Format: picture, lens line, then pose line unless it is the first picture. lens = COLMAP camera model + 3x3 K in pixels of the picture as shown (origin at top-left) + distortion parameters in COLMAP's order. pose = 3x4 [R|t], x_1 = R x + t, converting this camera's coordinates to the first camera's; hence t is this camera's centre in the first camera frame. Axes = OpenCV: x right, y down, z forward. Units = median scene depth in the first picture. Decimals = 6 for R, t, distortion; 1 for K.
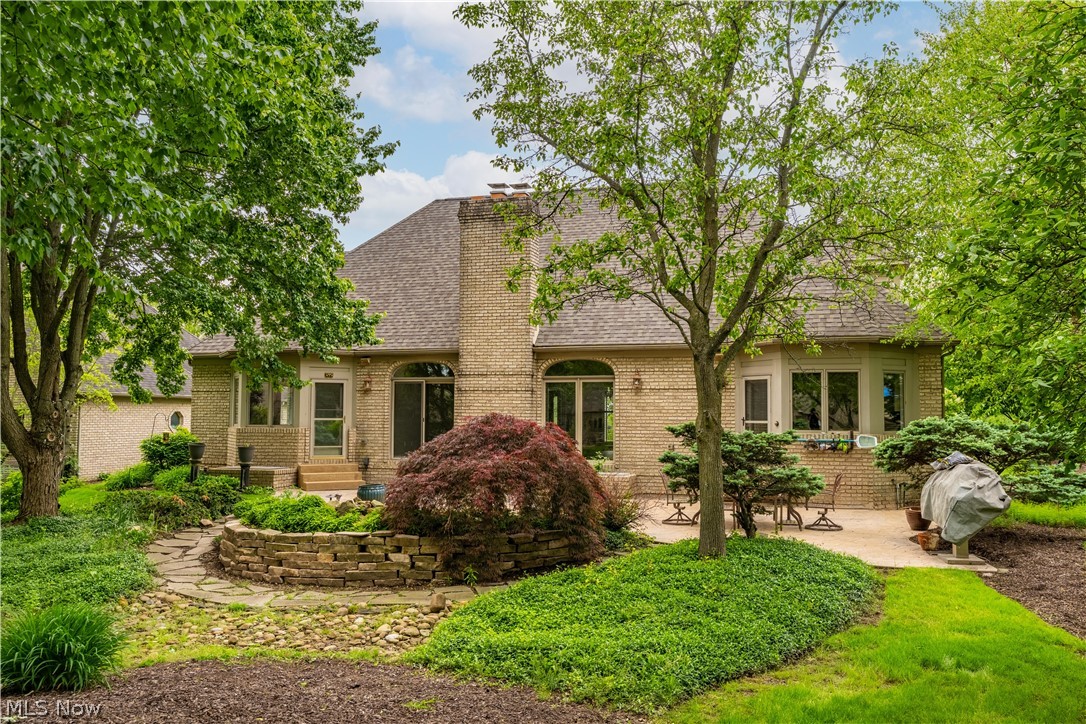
lens RADIAL K [[873.8, 0, 545.8], [0, 873.8, 364.2], [0, 0, 1]] dist [-0.014390, -0.008747]
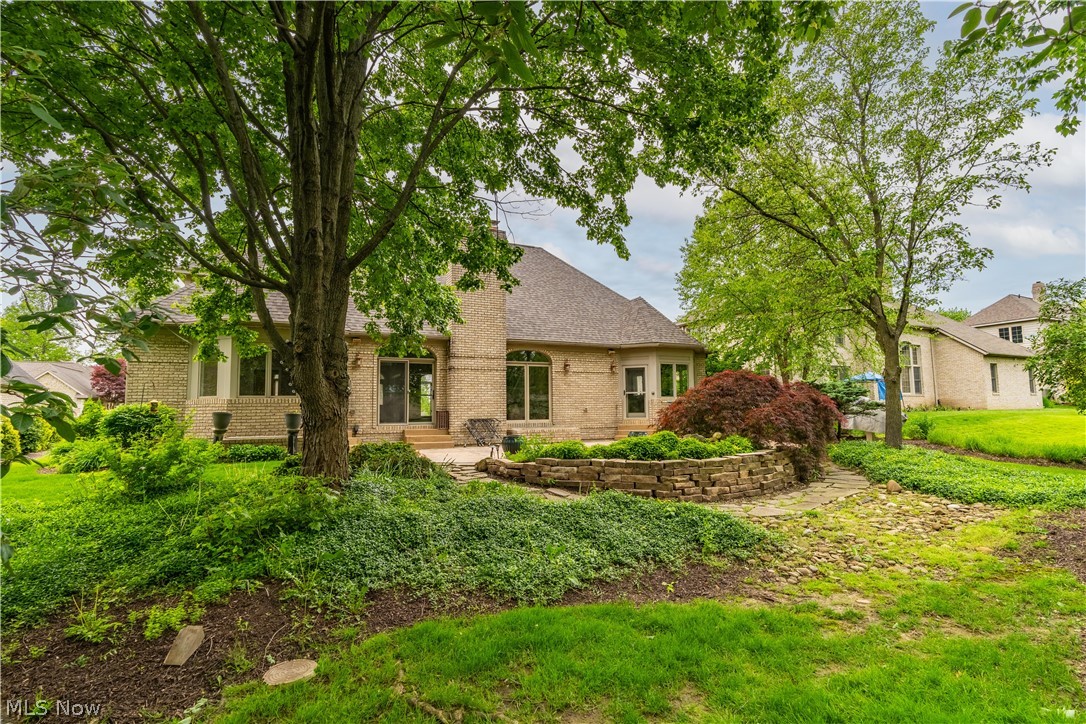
lens RADIAL K [[525.8, 0, 543.9], [0, 525.8, 363.8], [0, 0, 1]] dist [-0.000804, -0.000012]
pose [[0.731068, 0.048306, 0.680592, -0.915302], [-0.023680, 0.998686, -0.045447, 0.095654], [-0.681893, 0.017109, 0.731252, 0.591448]]
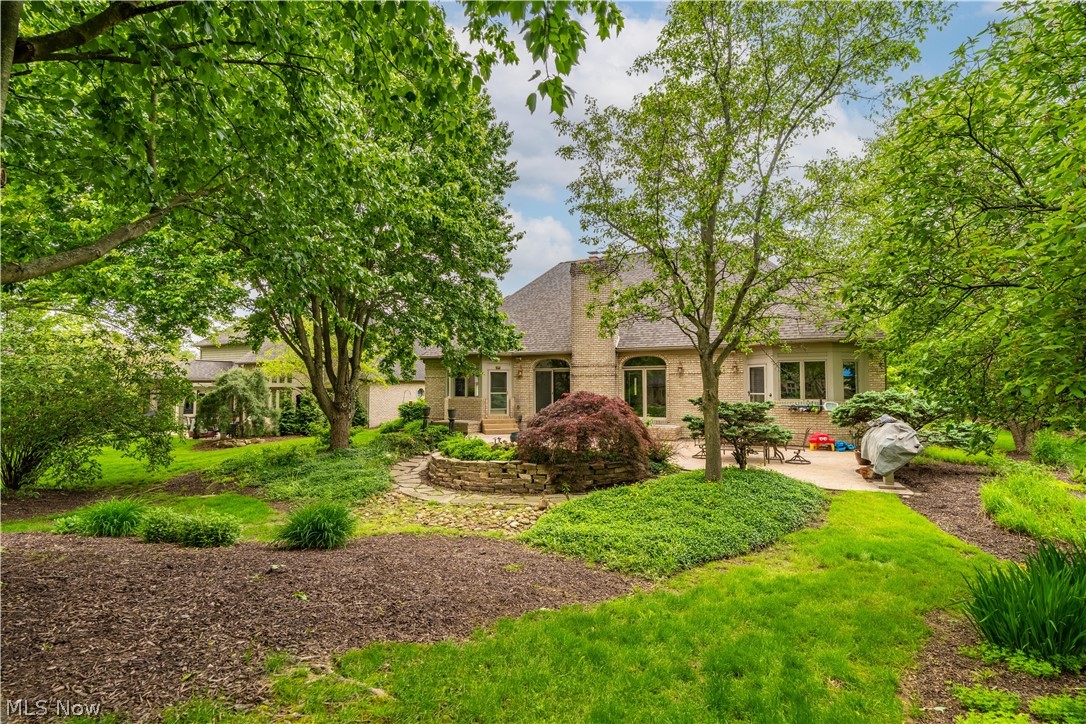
lens RADIAL K [[519.1, 0, 542.6], [0, 519.1, 363.4], [0, 0, 1]] dist [-0.020515, 0.000337]
pose [[0.982544, -0.015890, -0.185352, 0.052573], [0.018084, 0.999785, 0.010150, -0.008299], [0.185151, -0.013324, 0.982620, 0.011282]]
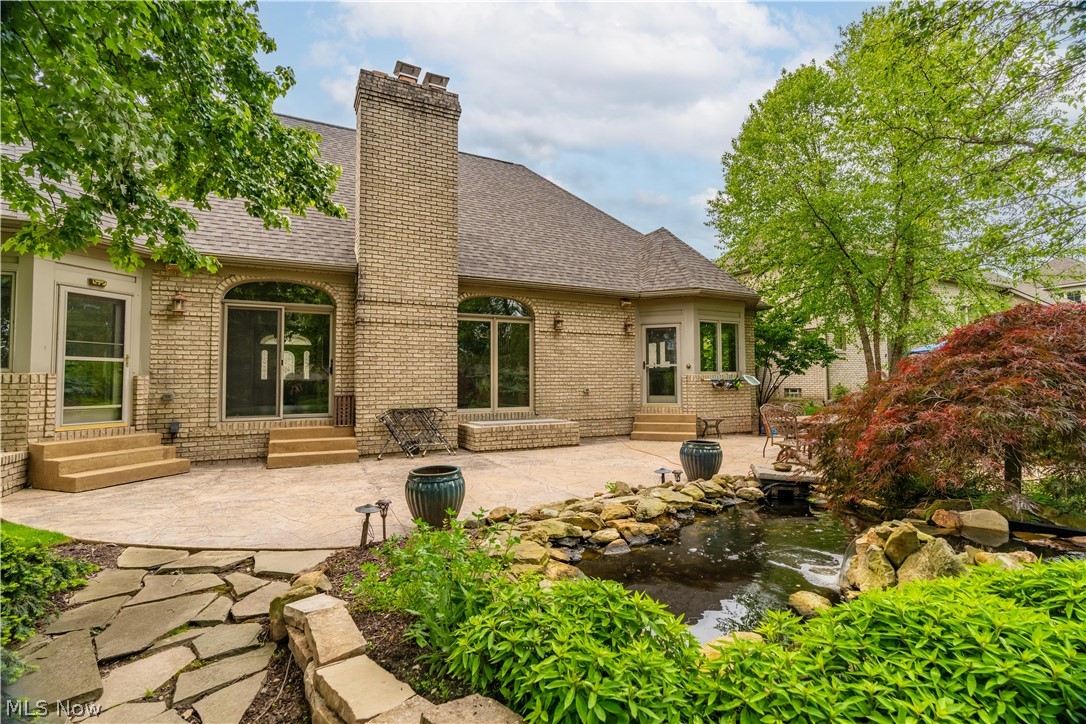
lens RADIAL K [[496.7, 0, 540.3], [0, 496.7, 358.7], [0, 0, 1]] dist [0.001324, 0.000164]
pose [[0.718258, 0.022359, 0.695418, -0.486571], [-0.030031, 0.999548, -0.001120, 0.099263], [-0.695129, -0.020079, 0.718605, 1.025578]]
